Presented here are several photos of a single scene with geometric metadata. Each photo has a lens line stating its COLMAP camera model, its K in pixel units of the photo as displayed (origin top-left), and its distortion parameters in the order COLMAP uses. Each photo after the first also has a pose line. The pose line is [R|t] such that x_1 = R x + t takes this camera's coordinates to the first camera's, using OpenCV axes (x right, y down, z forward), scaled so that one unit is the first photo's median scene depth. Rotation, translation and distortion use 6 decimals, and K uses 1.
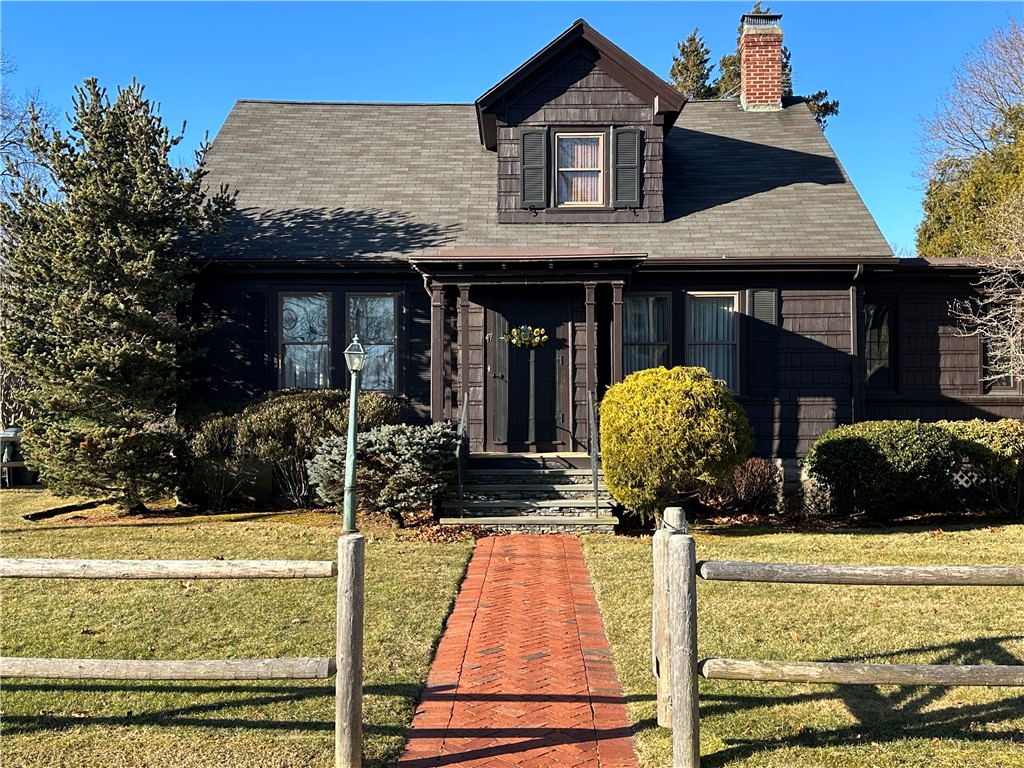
lens RADIAL K [[1044.6, 0, 512.8], [0, 1044.6, 384.3], [0, 0, 1]] dist [0.030463, 0.000000]
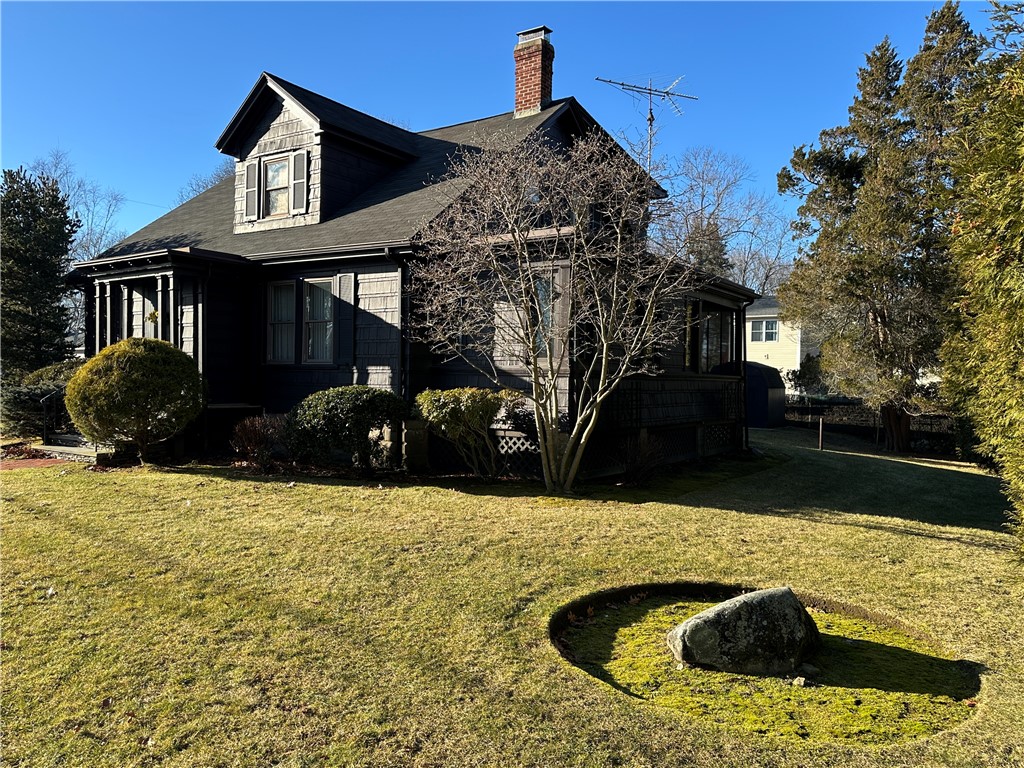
lens RADIAL K [[775.2, 0, 512.8], [0, 775.2, 382.9], [0, 0, 1]] dist [0.024864, -0.011446]
pose [[0.866720, 0.019526, -0.498413, 0.841853], [-0.011895, 0.999758, 0.018483, 0.013228], [0.498653, -0.010091, 0.866743, 0.333269]]
